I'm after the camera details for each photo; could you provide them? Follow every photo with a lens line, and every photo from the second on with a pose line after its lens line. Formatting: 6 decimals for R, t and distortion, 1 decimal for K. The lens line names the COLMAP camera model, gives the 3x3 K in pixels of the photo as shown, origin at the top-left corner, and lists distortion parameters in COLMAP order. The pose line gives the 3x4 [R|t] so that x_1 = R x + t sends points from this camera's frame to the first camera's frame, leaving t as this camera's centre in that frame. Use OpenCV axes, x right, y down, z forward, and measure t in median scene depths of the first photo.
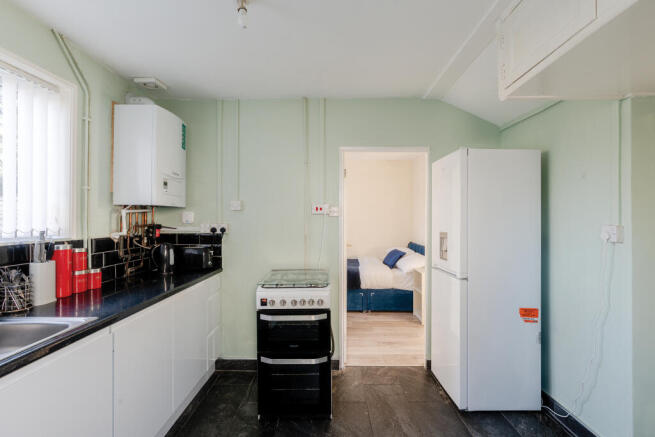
lens RADIAL K [[310.1, 0, 331.0], [0, 310.1, 213.1], [0, 0, 1]] dist [0.000548, 0.000210]
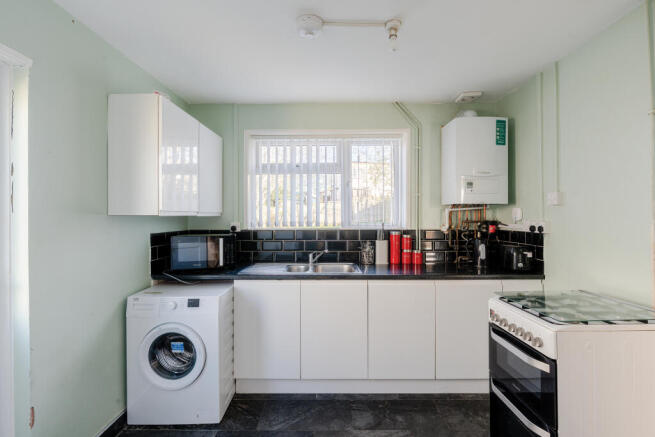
lens RADIAL K [[310.1, 0, 331.0], [0, 310.1, 213.1], [0, 0, 1]] dist [0.000548, 0.000210]
pose [[-0.008065, -0.010712, -0.999910, 0.551355], [0.018093, 0.999777, -0.010857, 0.011903], [0.999804, -0.018179, -0.007869, 0.496715]]
